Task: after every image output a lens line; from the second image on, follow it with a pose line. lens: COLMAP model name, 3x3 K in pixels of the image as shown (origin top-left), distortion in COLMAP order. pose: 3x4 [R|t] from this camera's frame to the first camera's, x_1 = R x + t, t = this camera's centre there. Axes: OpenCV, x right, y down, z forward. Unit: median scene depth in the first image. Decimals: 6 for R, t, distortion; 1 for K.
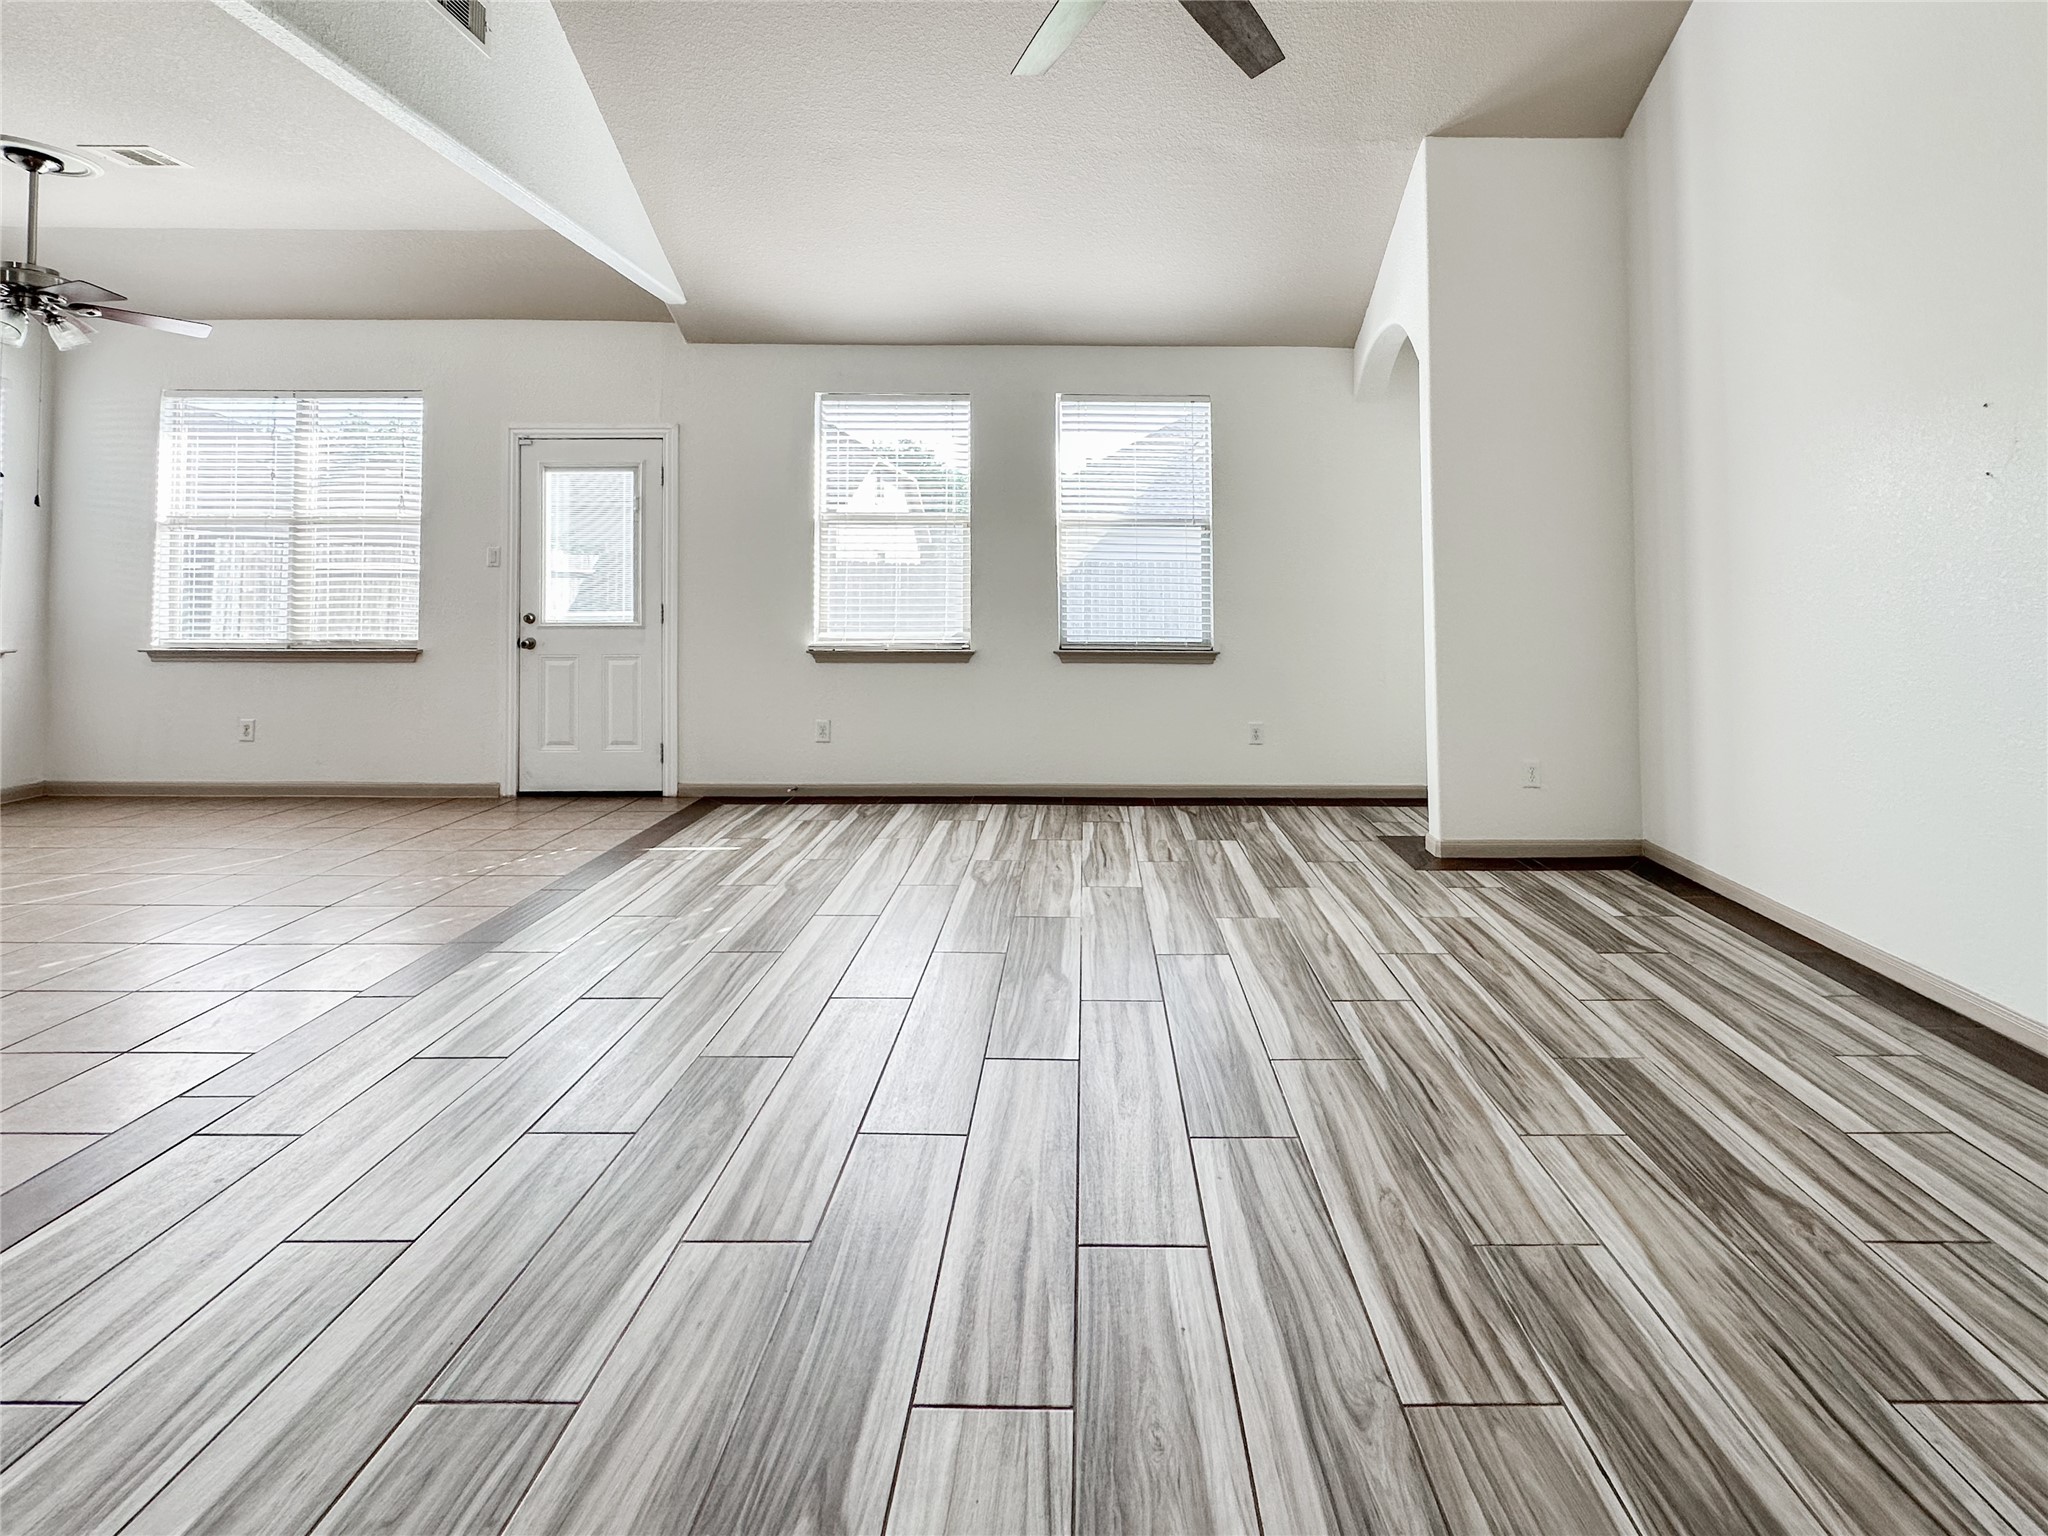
lens RADIAL K [[874.7, 0, 1072.7], [0, 874.7, 563.0], [0, 0, 1]] dist [-0.002640, -0.000590]
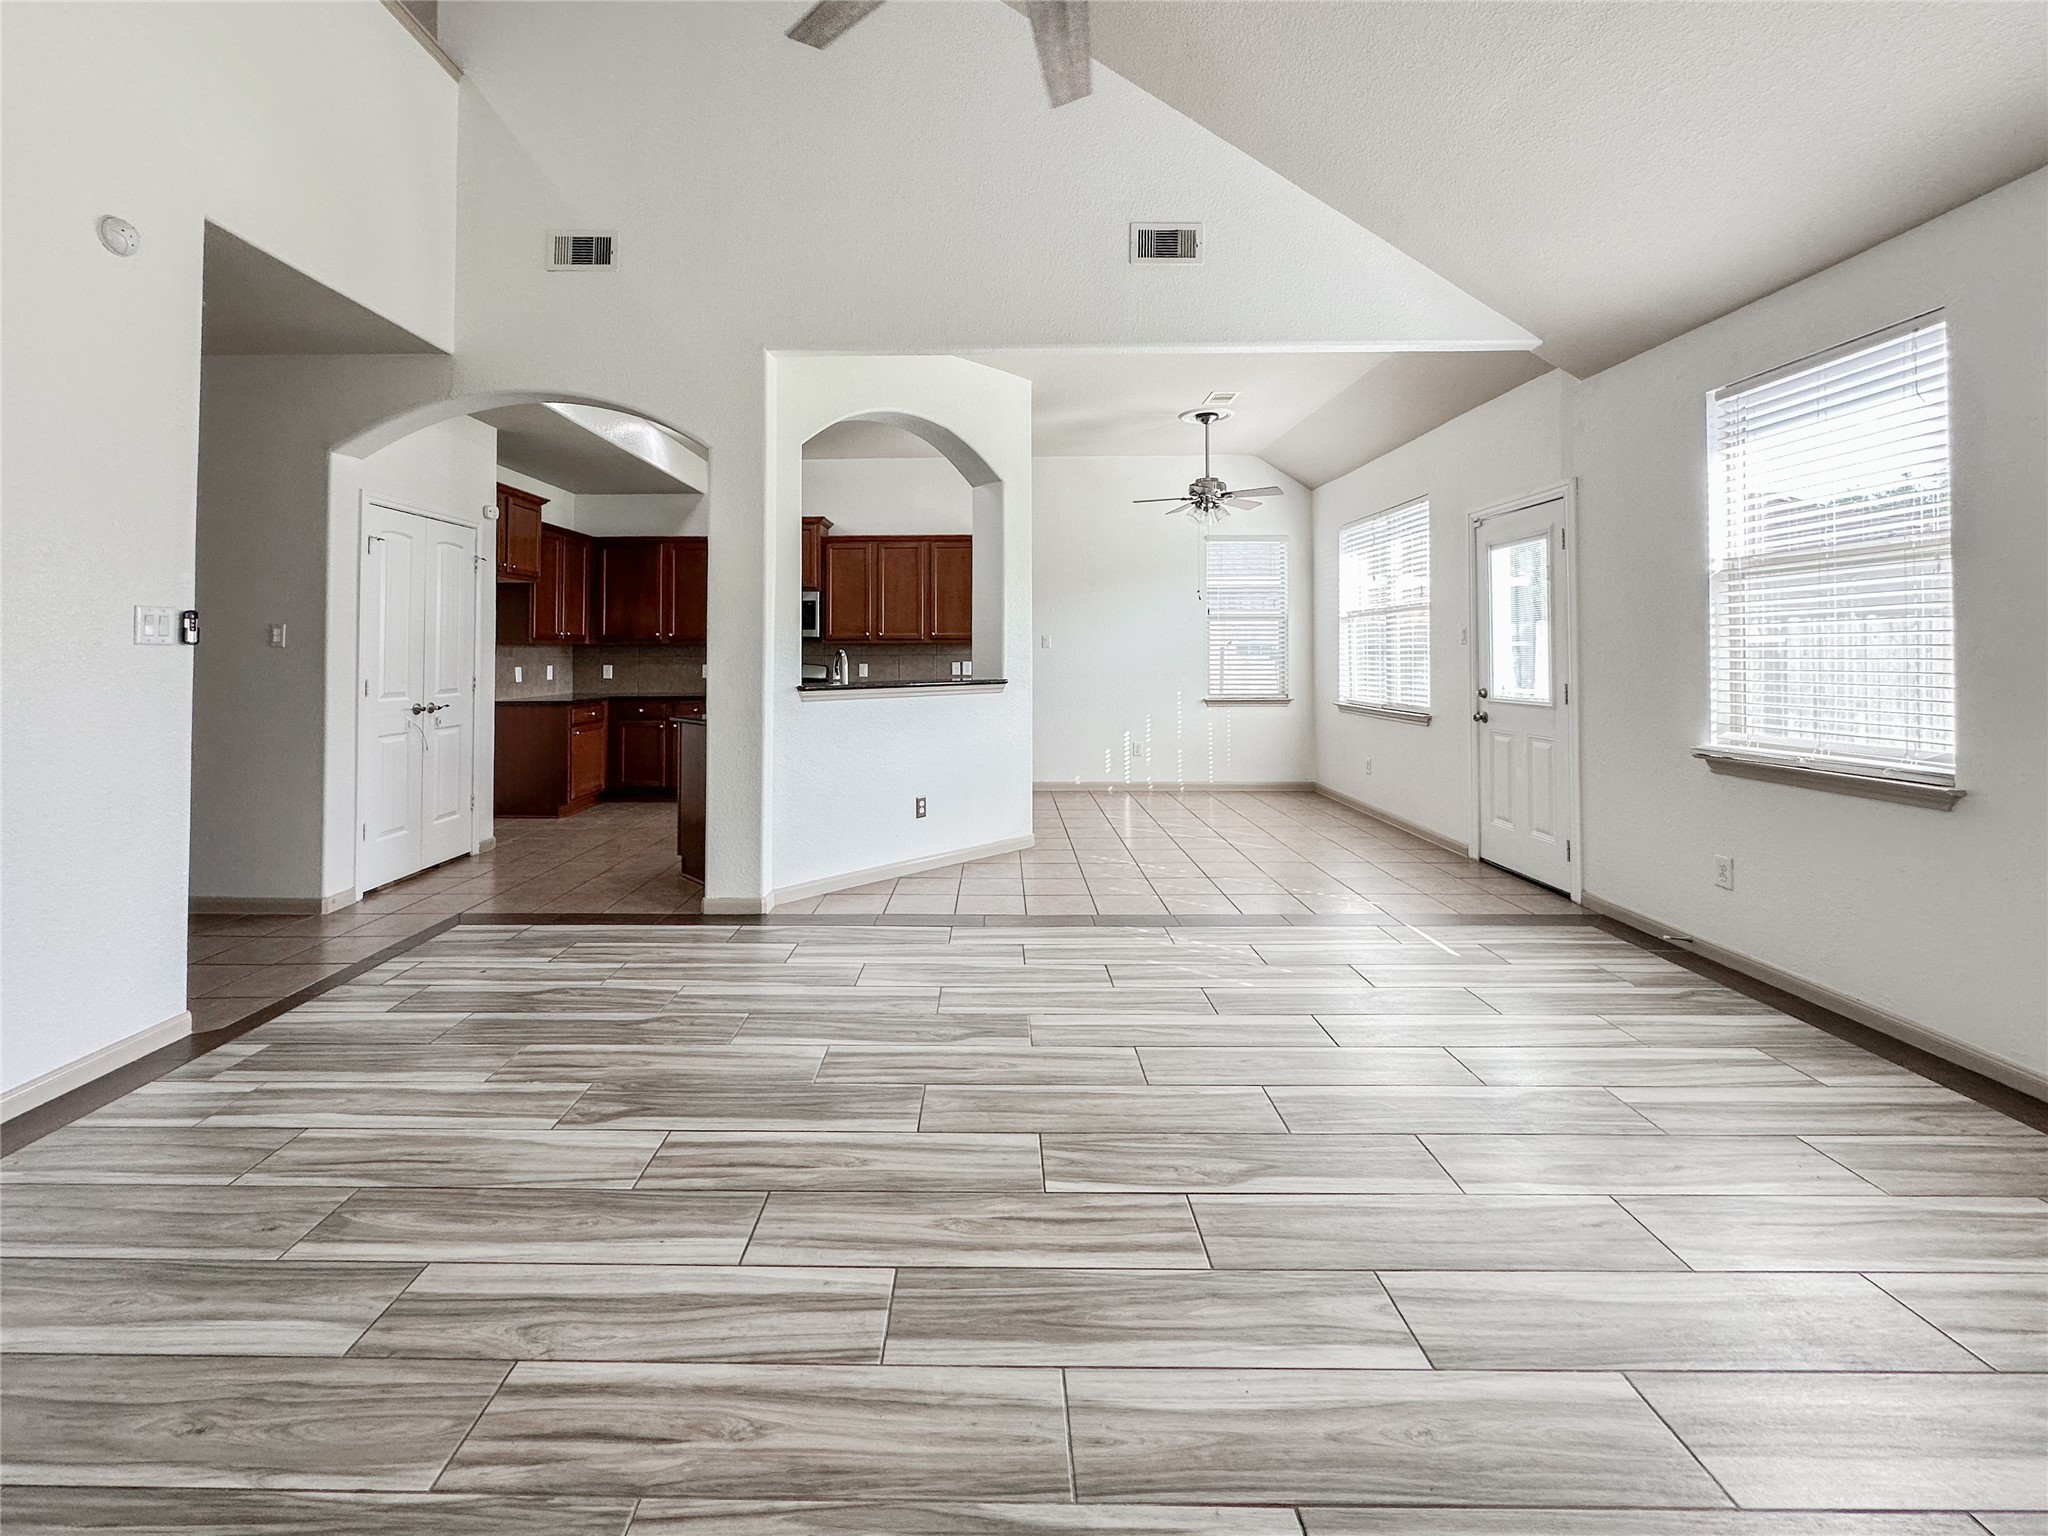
lens RADIAL K [[868.9, 0, 1018.4], [0, 868.9, 643.7], [0, 0, 1]] dist [0.000352, -0.000179]
pose [[0.012687, -0.014903, -0.999808, 0.412341], [0.025242, 0.999575, -0.014579, 0.005806], [0.999601, -0.025052, 0.013058, 0.439709]]
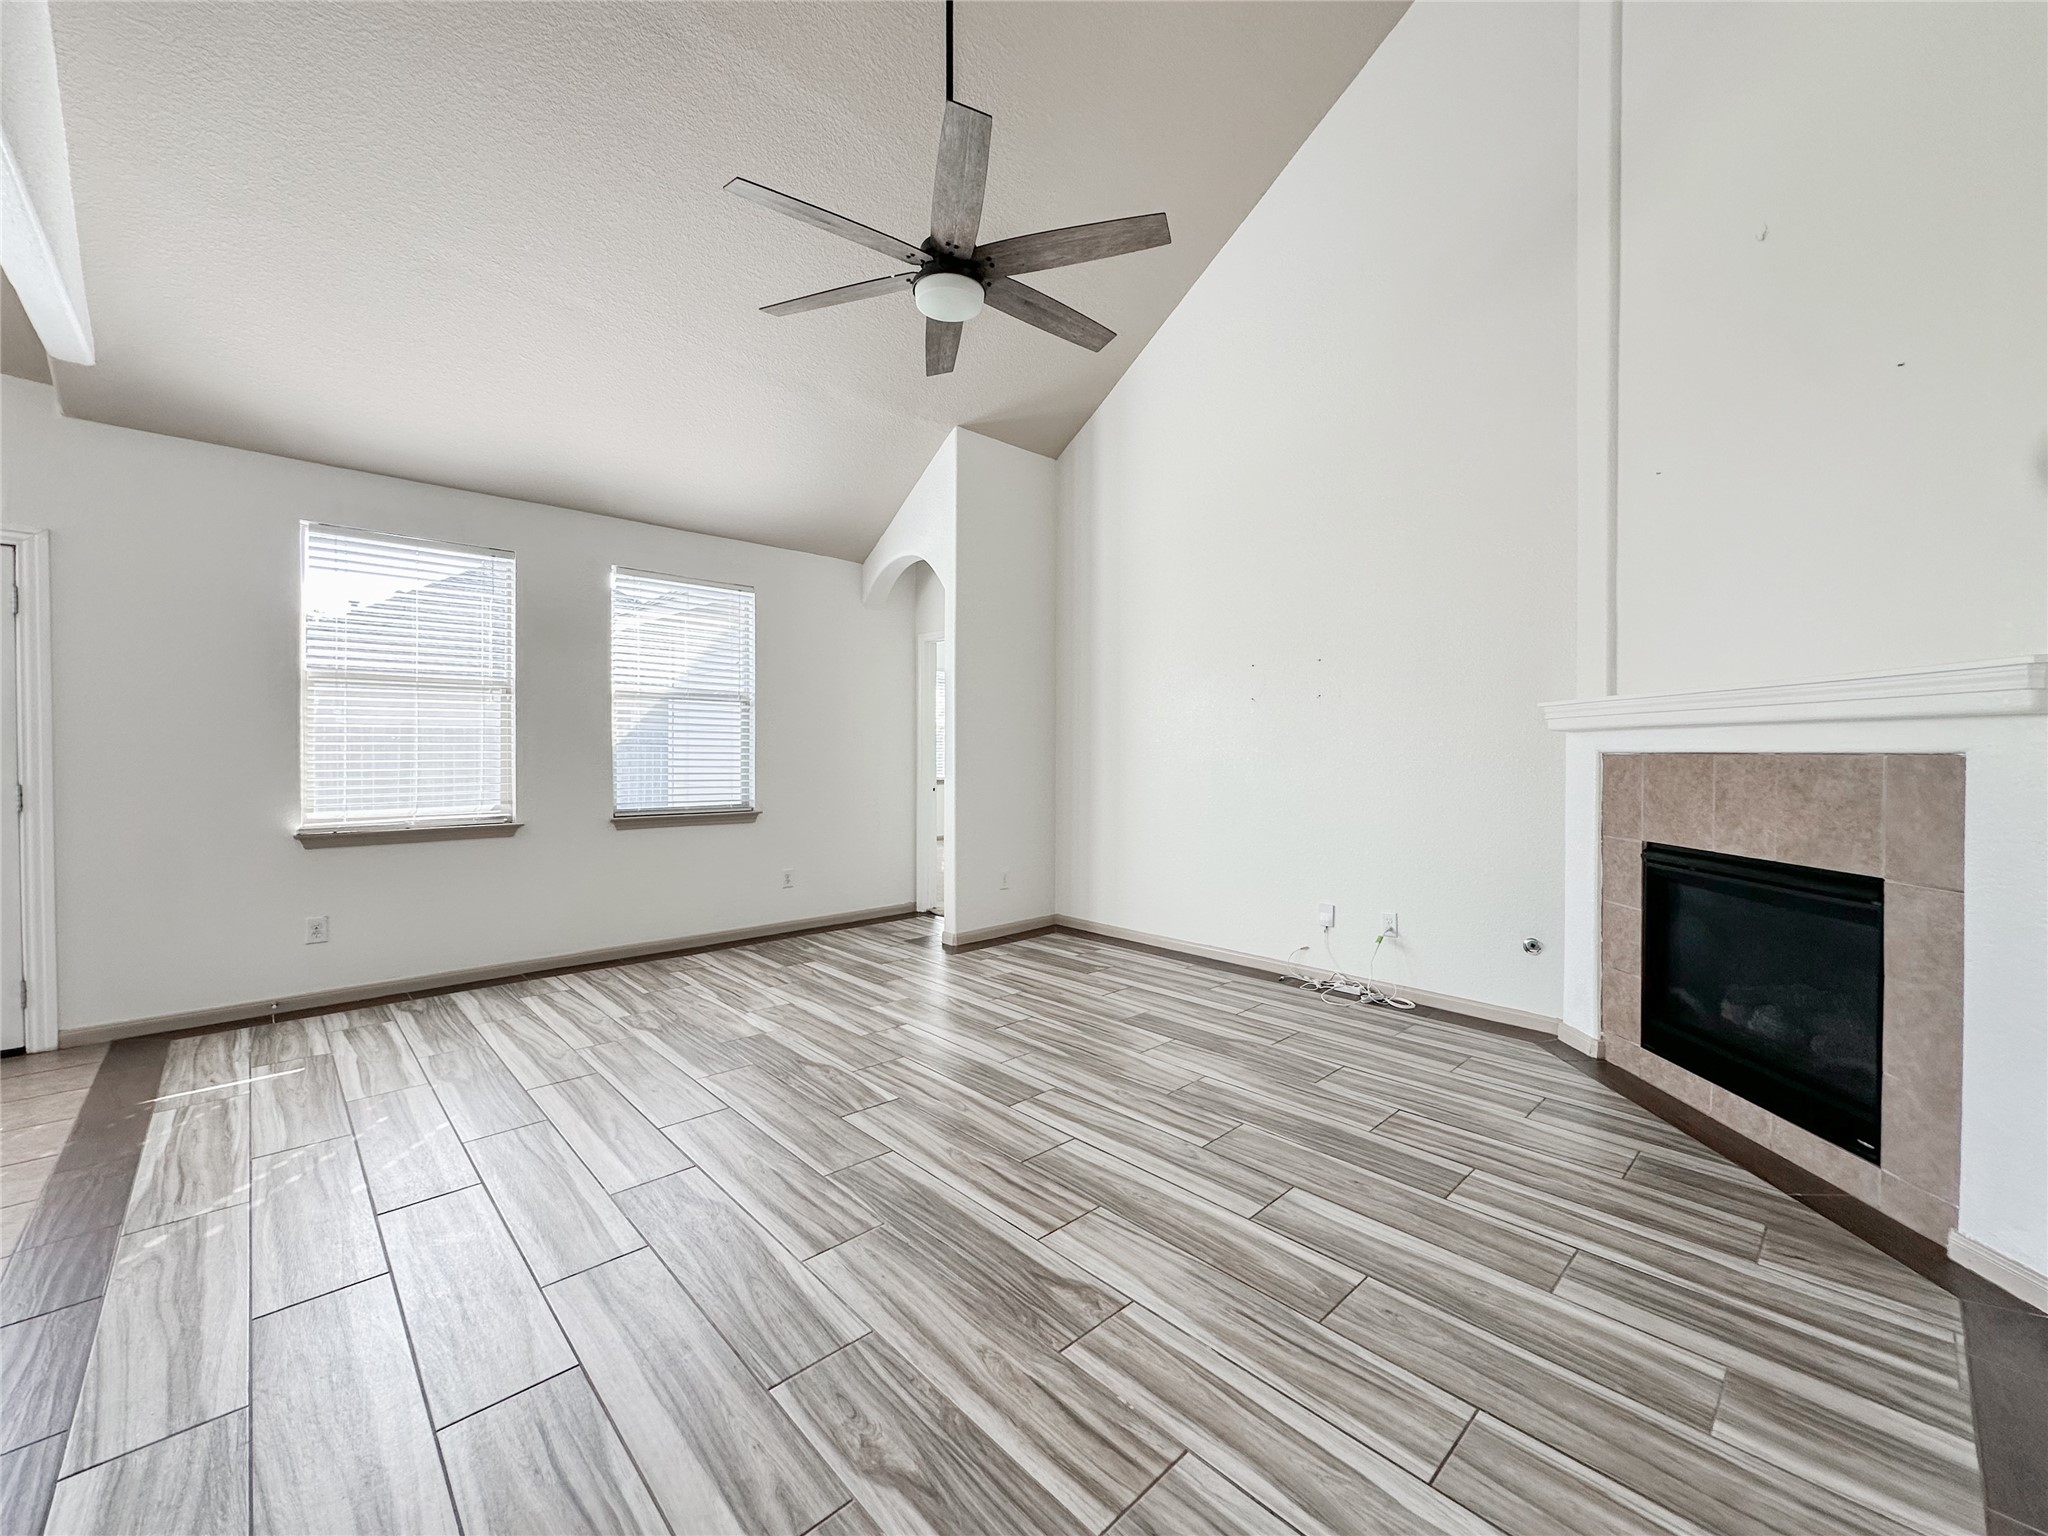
lens RADIAL K [[823.6, 0, 1021.3], [0, 823.6, 753.1], [0, 0, 1]] dist [-0.003324, 0.000196]
pose [[0.728813, -0.002062, 0.684710, -0.335047], [-0.016060, 0.999669, 0.020105, -0.003516], [-0.684525, -0.025650, 0.728538, -0.031058]]
